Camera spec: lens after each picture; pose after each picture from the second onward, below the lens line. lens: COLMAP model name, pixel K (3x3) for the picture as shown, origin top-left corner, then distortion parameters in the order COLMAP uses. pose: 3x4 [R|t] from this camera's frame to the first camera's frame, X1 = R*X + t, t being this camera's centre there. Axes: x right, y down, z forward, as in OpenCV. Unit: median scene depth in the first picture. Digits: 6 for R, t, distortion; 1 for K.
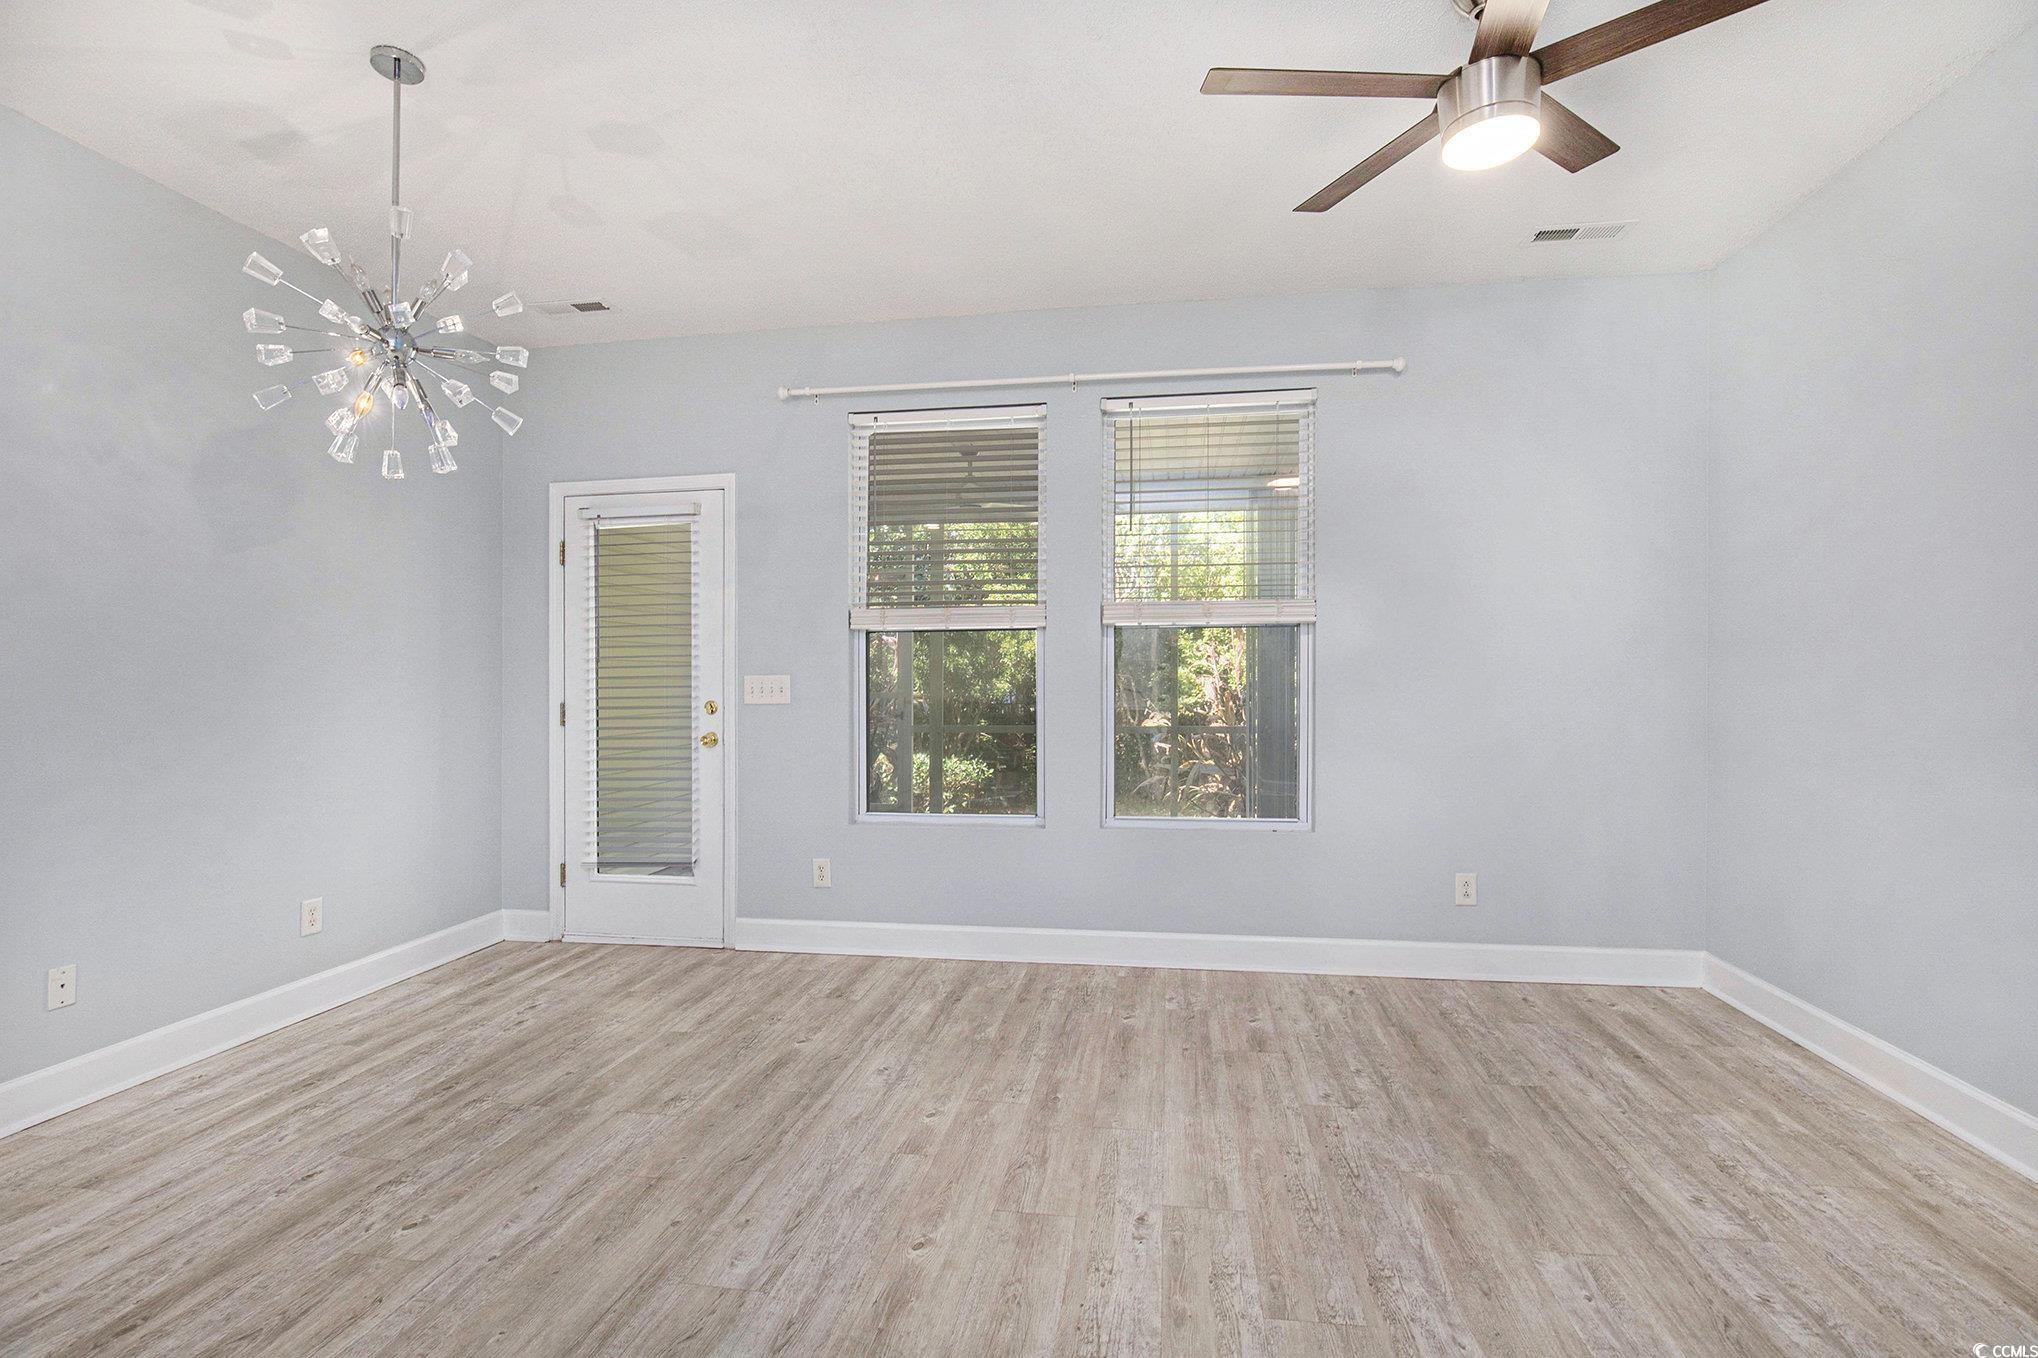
lens RADIAL K [[945.6, 0, 1030.3], [0, 945.6, 703.9], [0, 0, 1]] dist [-0.028952, 0.005698]
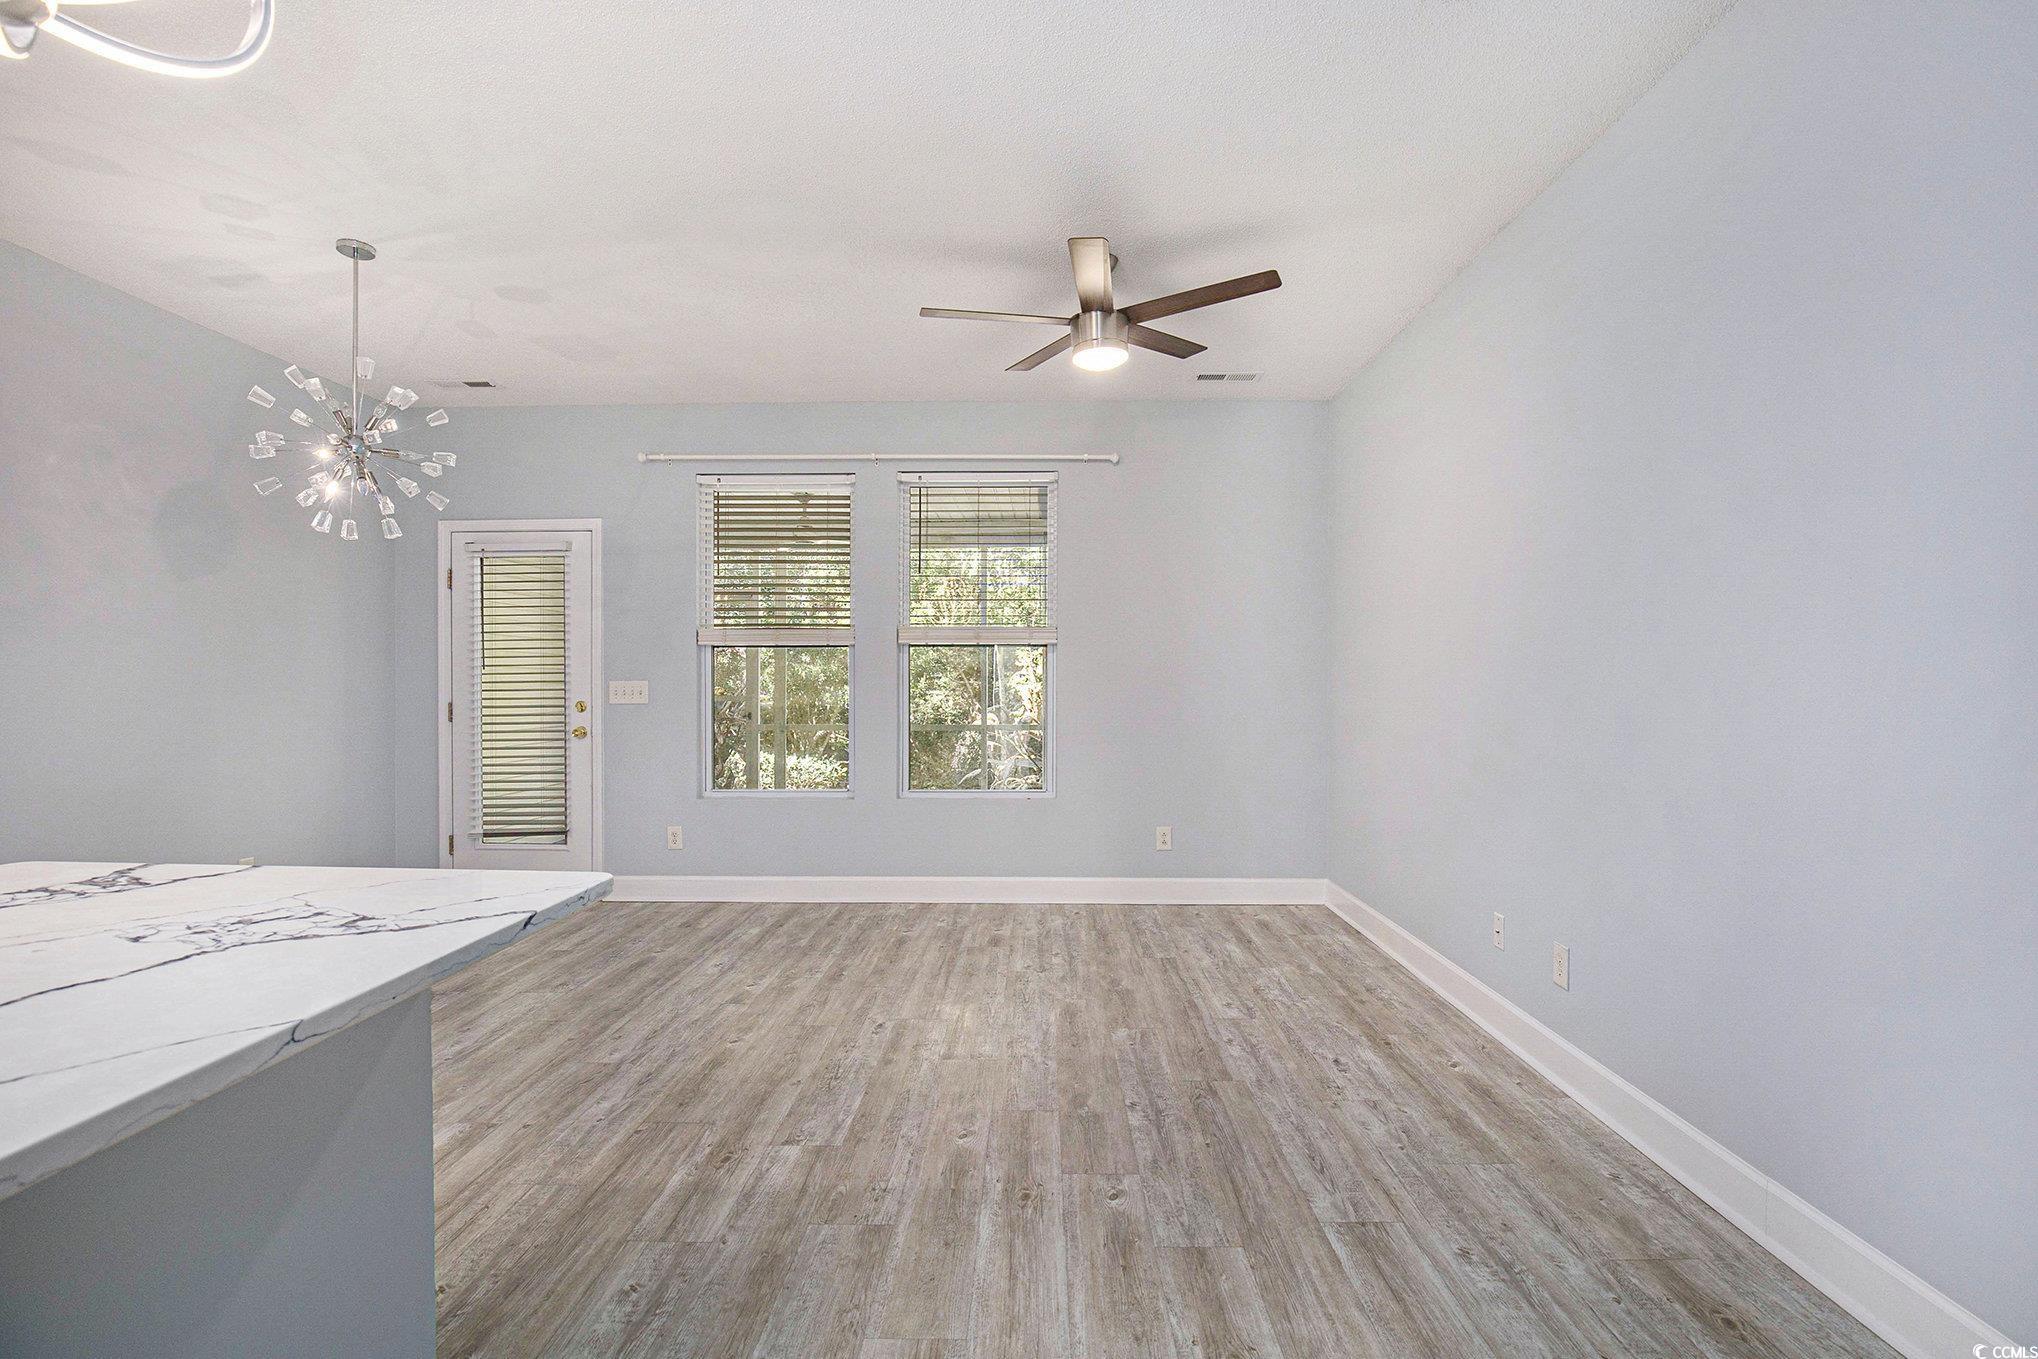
lens RADIAL K [[945.6, 0, 1052.2], [0, 945.6, 718.2], [0, 0, 1]] dist [-0.028952, 0.005698]
pose [[0.987888, -0.000490, 0.155165, 0.098844], [-0.000876, 0.999961, 0.008734, 0.009462], [-0.155163, -0.008764, 0.987850, -0.385525]]
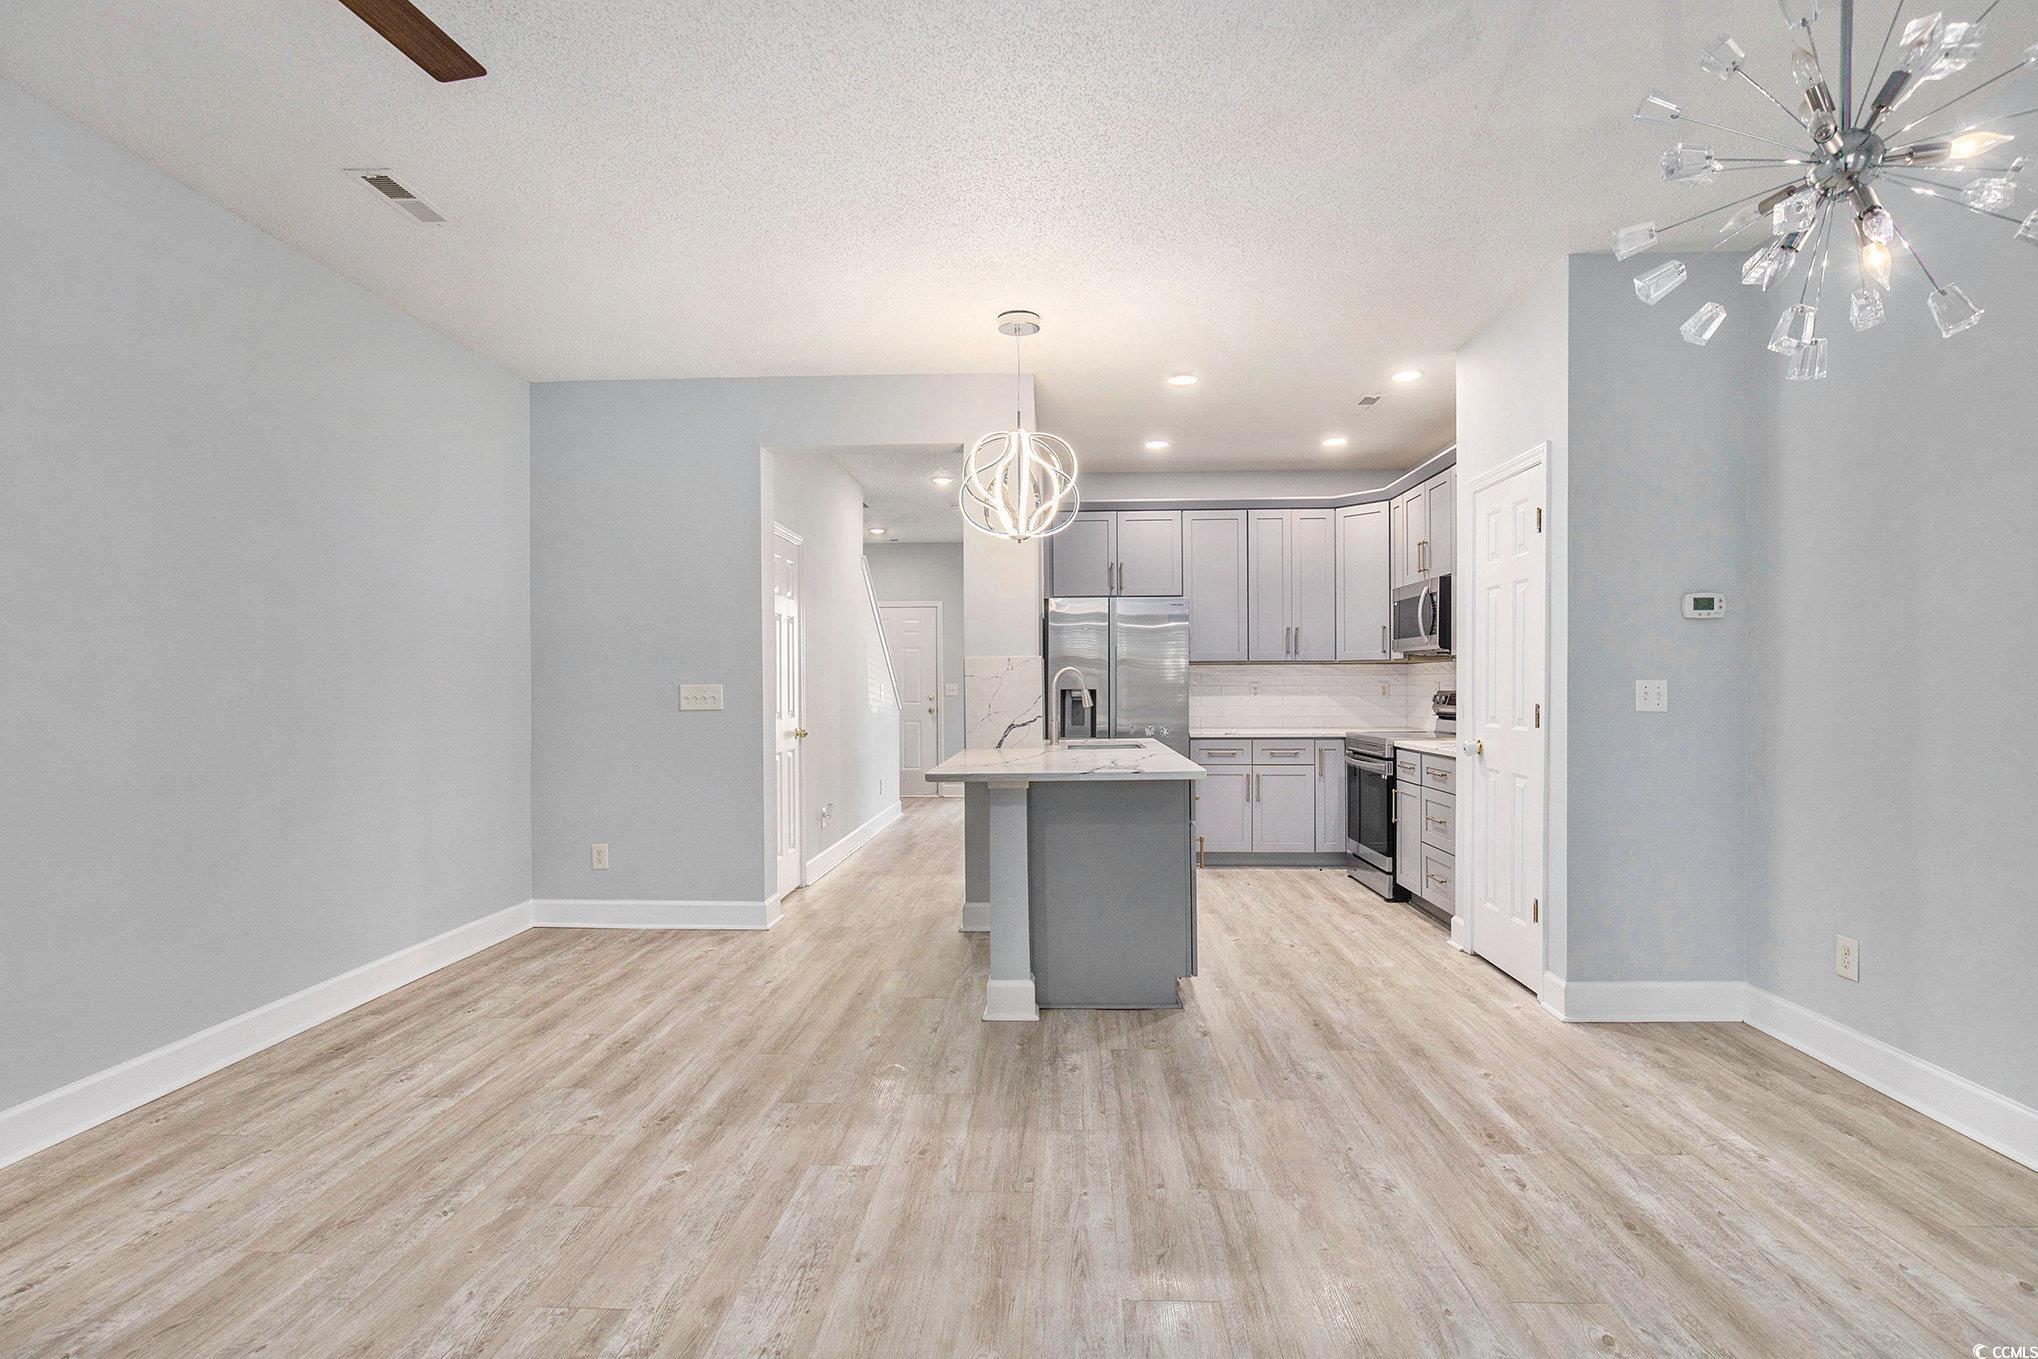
lens RADIAL K [[945.6, 0, 1010.2], [0, 945.6, 678.1], [0, 0, 1]] dist [-0.028952, 0.005698]
pose [[-0.996787, 0.011948, -0.079199, -0.048757], [0.010650, 0.999802, 0.016789, -0.027369], [0.079384, 0.015891, -0.996717, 1.070197]]
